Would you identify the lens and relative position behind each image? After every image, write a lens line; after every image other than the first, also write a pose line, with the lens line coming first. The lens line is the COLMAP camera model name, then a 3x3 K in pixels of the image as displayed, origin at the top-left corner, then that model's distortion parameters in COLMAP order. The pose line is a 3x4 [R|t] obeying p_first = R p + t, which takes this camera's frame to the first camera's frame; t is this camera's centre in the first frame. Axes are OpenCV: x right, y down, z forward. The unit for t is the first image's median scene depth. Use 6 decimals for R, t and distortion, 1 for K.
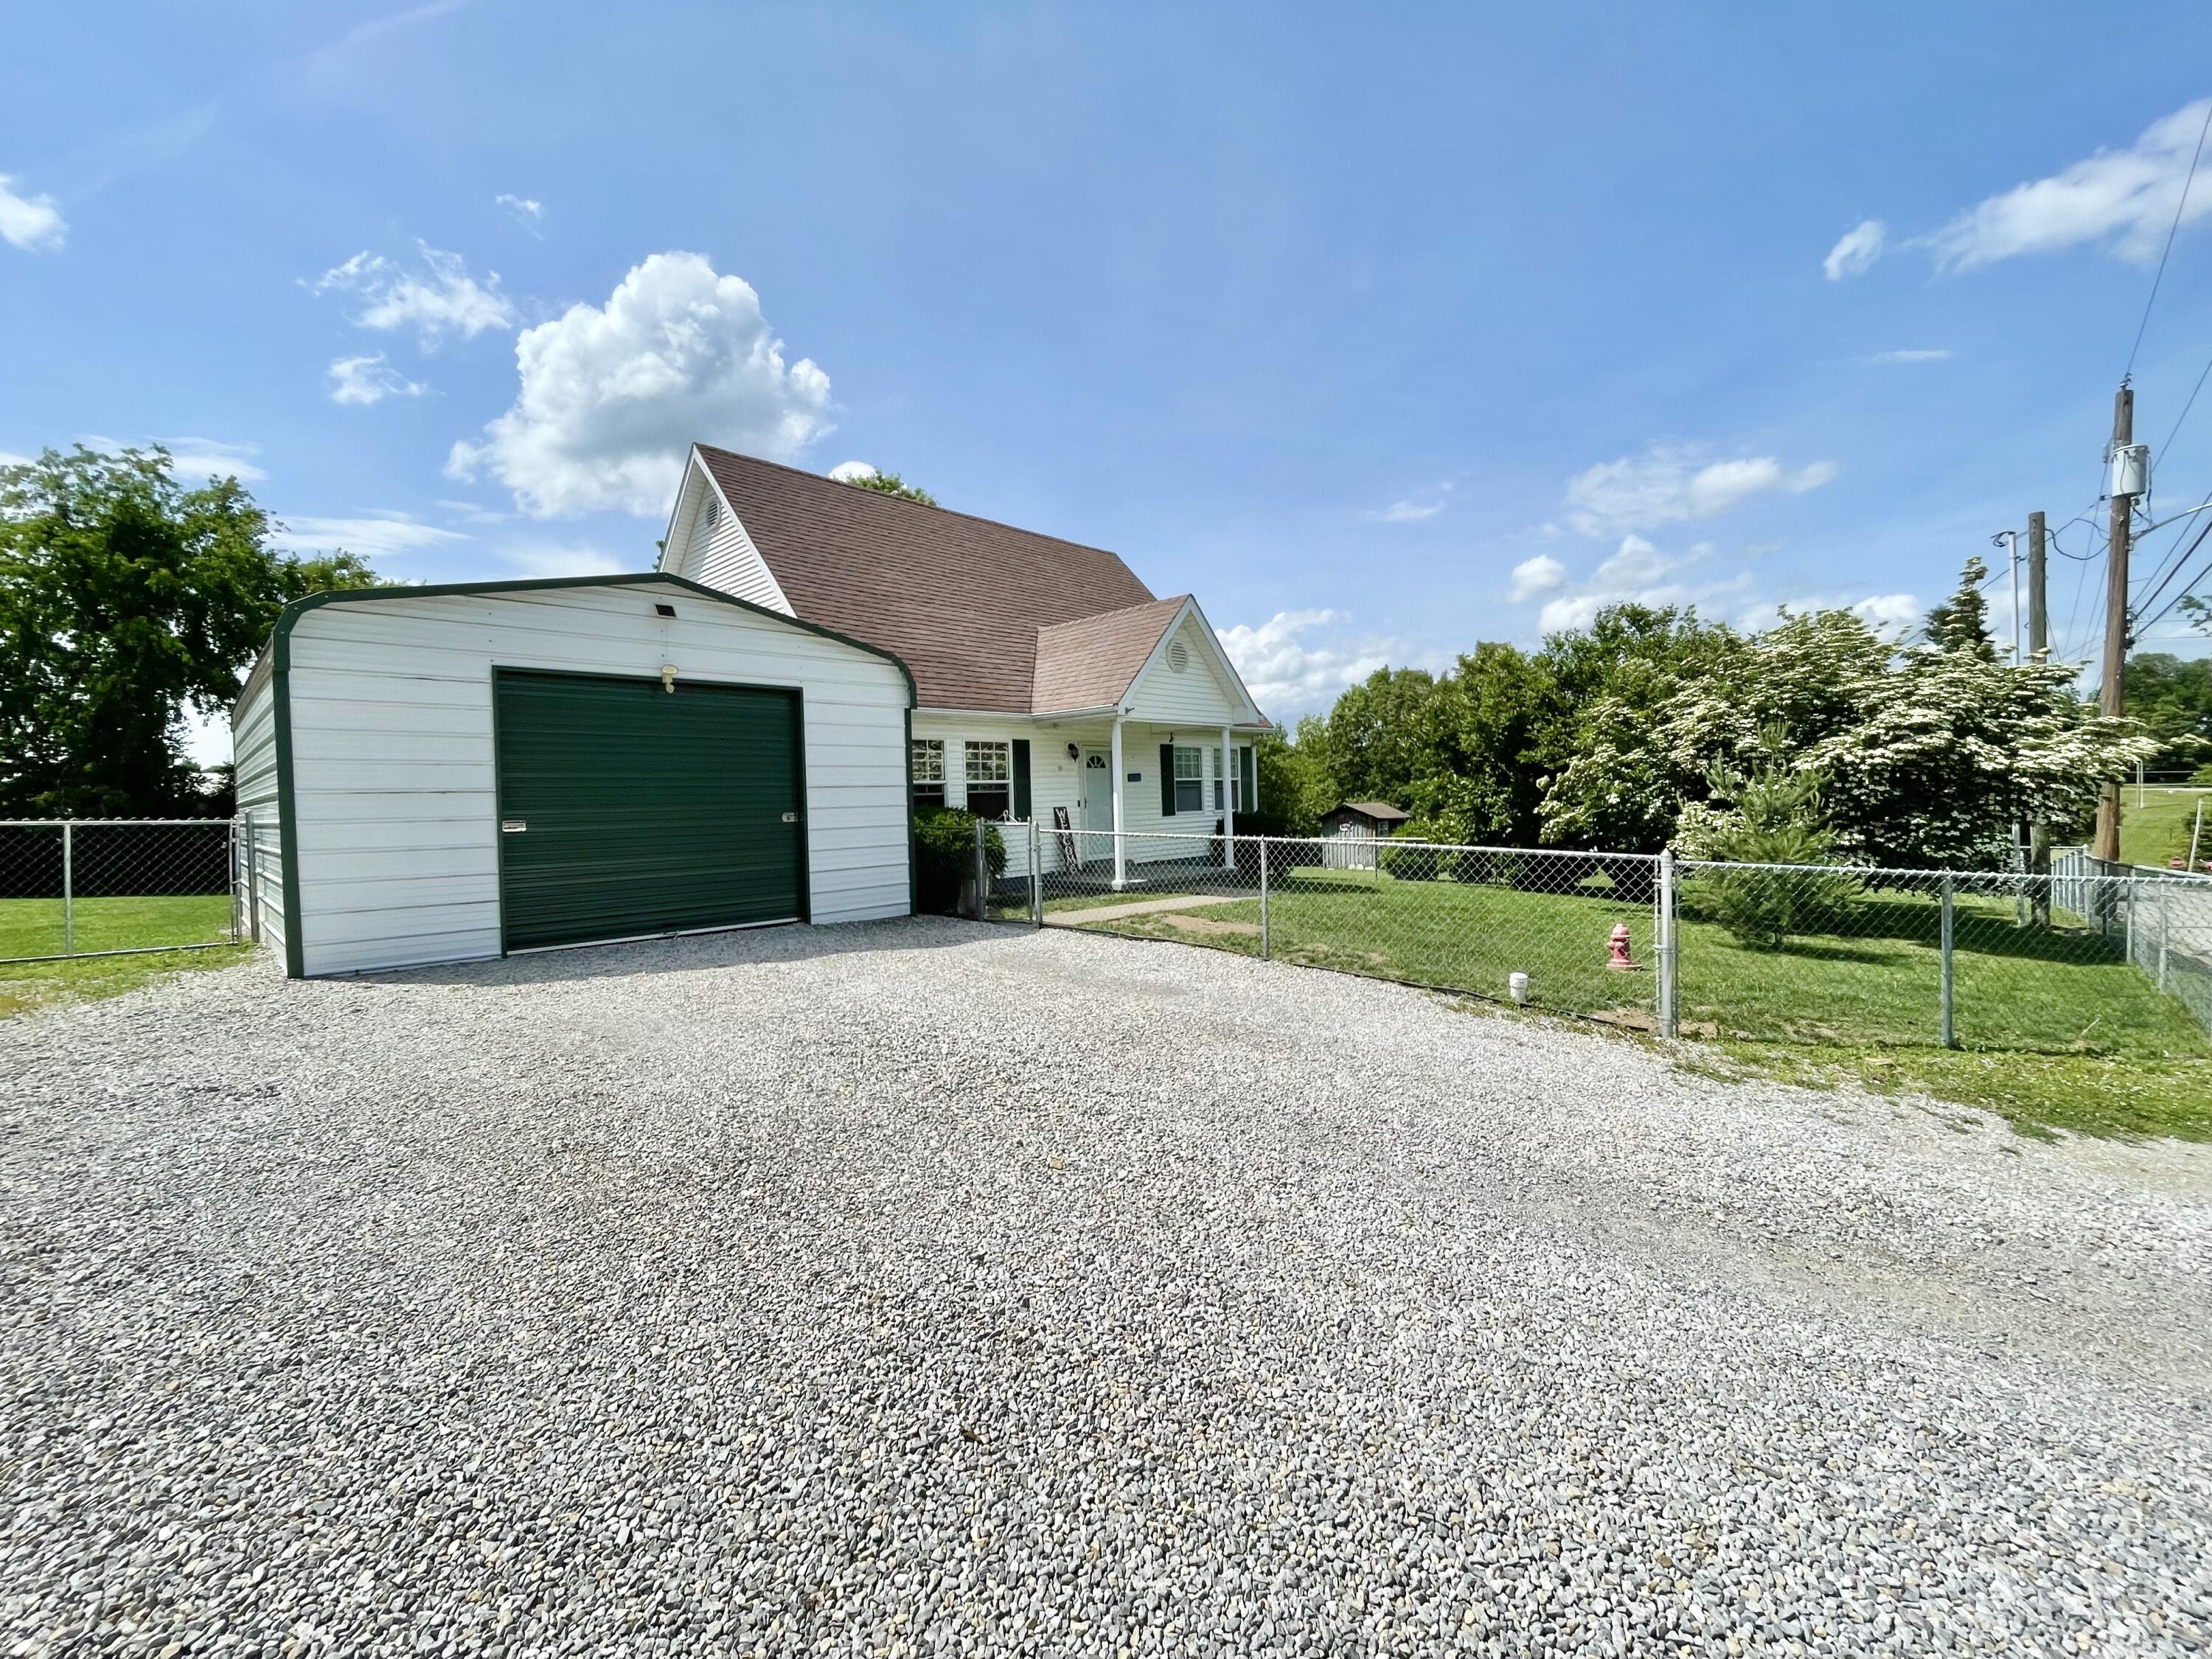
lens RADIAL K [[908.7, 0, 1105.8], [0, 908.7, 831.7], [0, 0, 1]] dist [-0.001869, -0.000297]
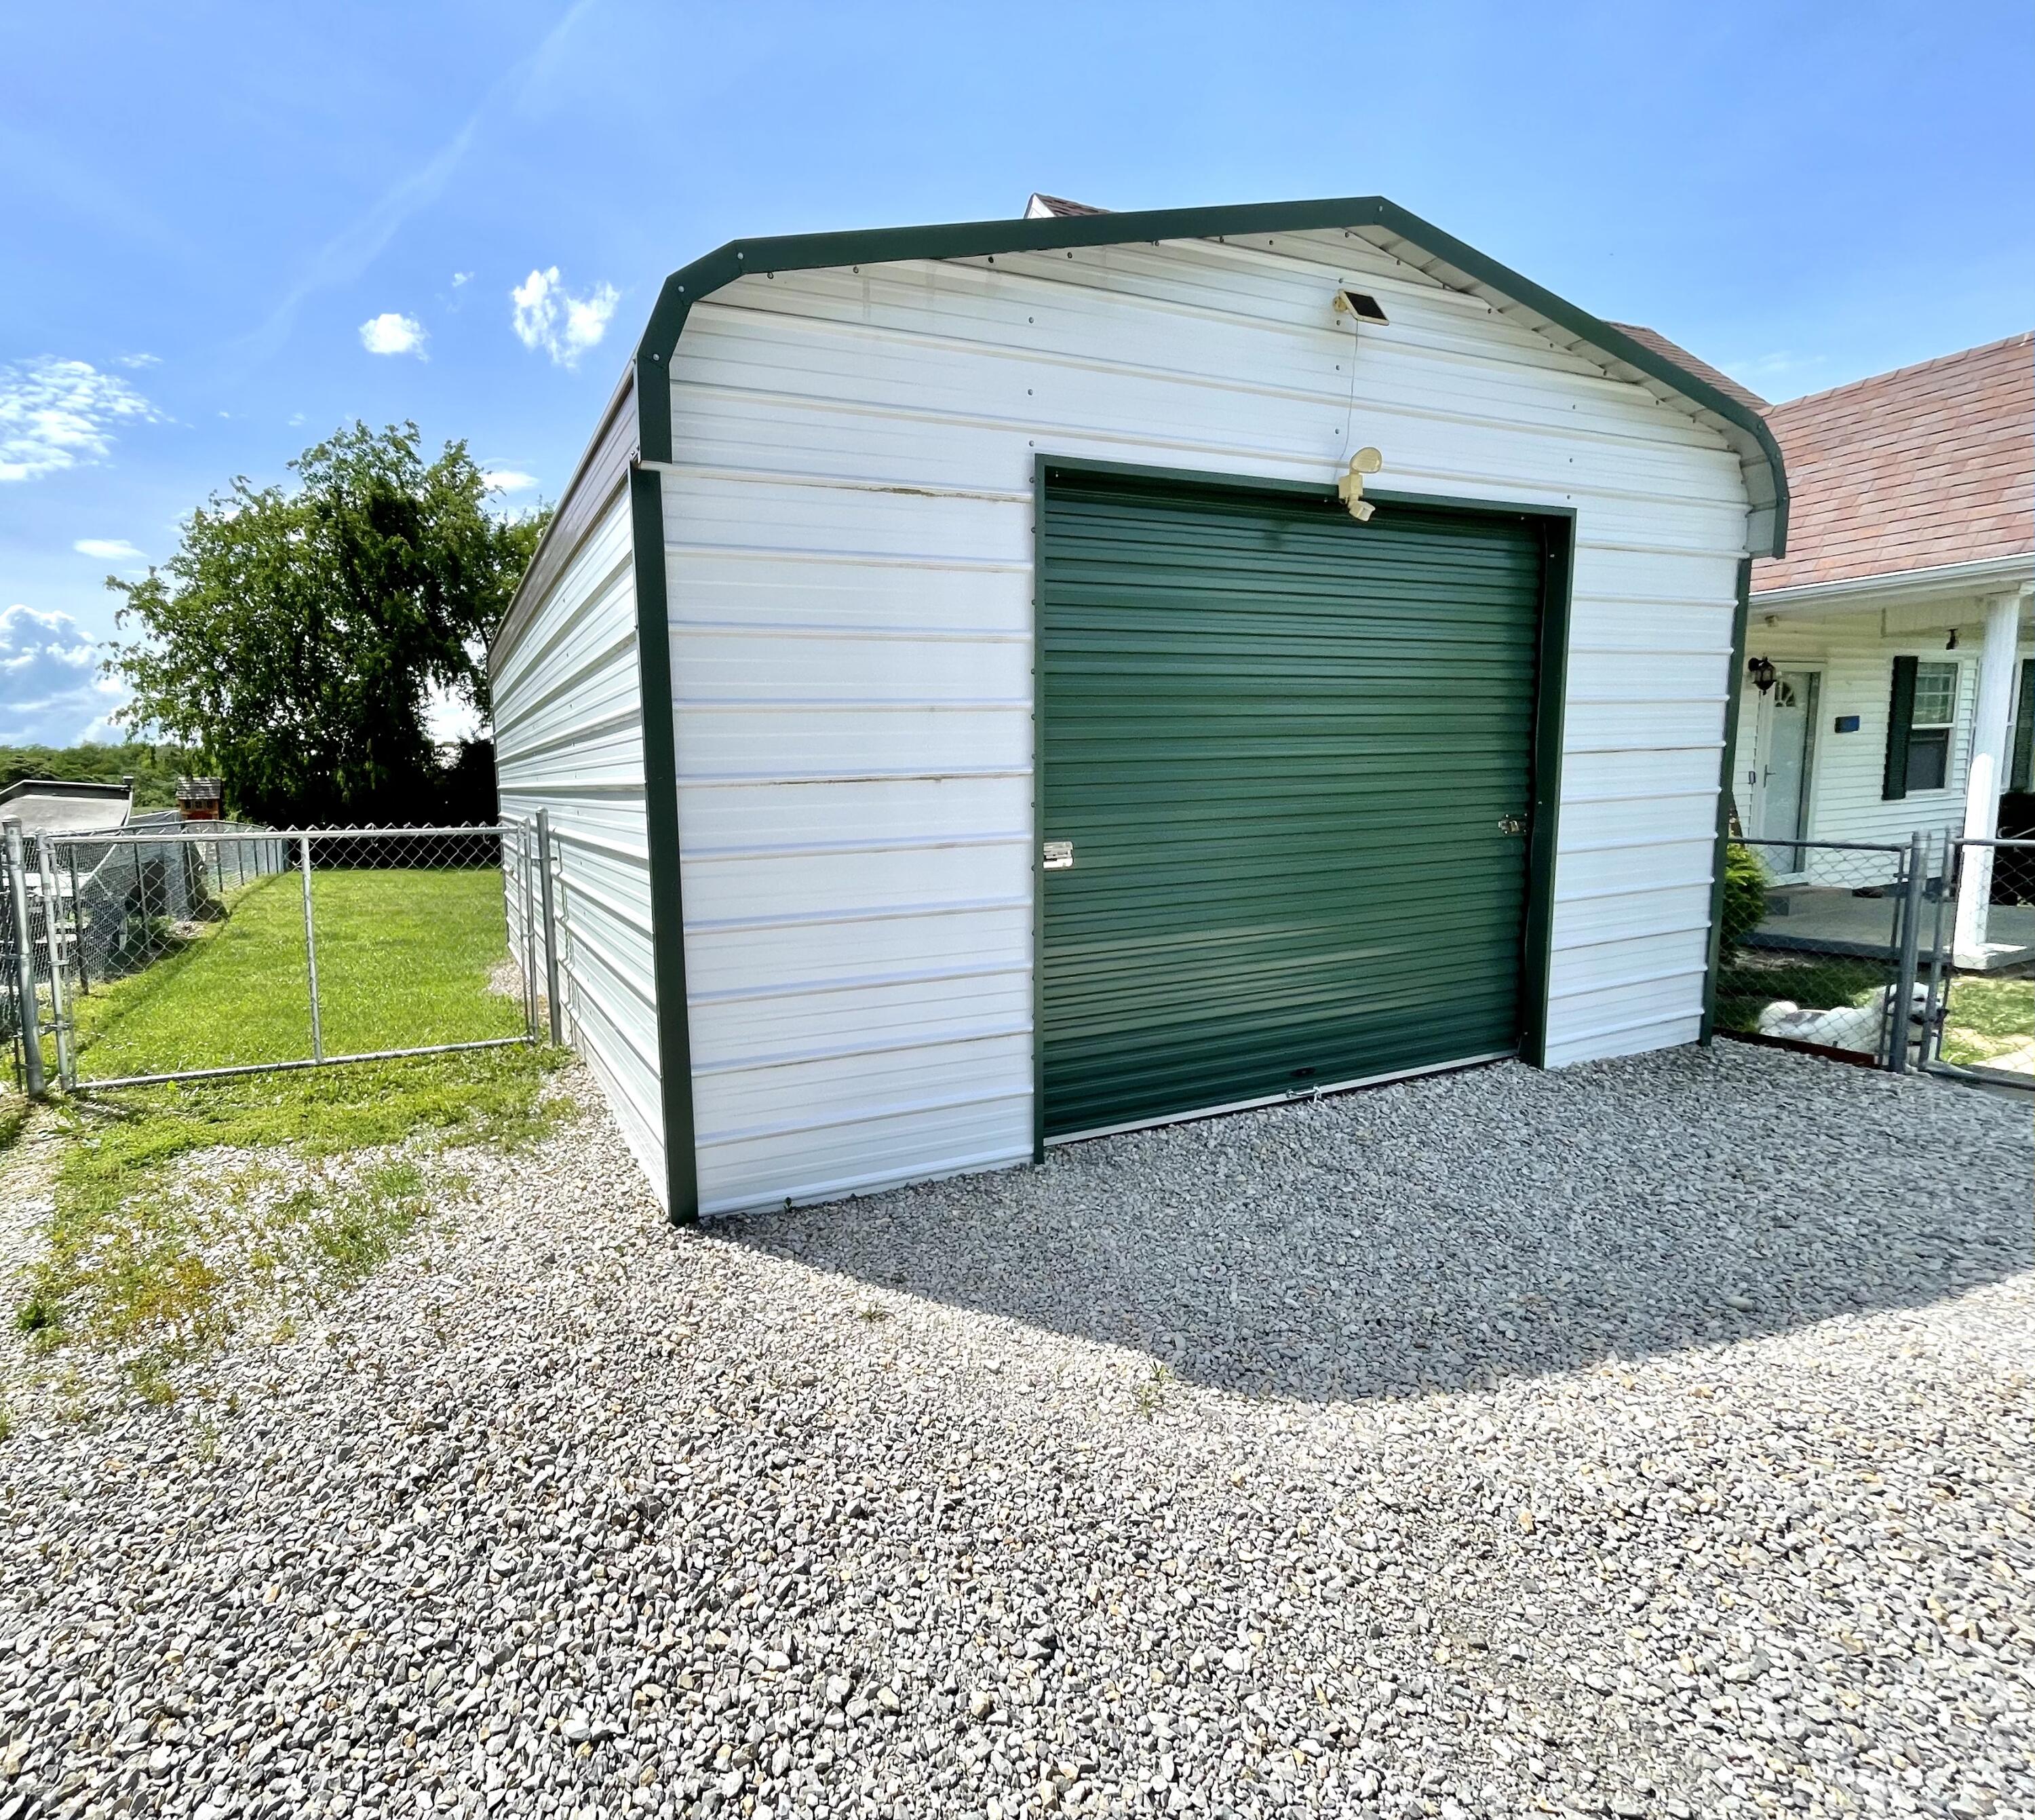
lens RADIAL K [[972.2, 0, 792.8], [0, 972.2, 889.8], [0, 0, 1]] dist [0.004051, 0.001544]
pose [[0.907003, 0.045264, -0.418685, -0.376951], [-0.006752, 0.995642, 0.093012, -0.020803], [0.421071, -0.081535, 0.903356, 0.354579]]
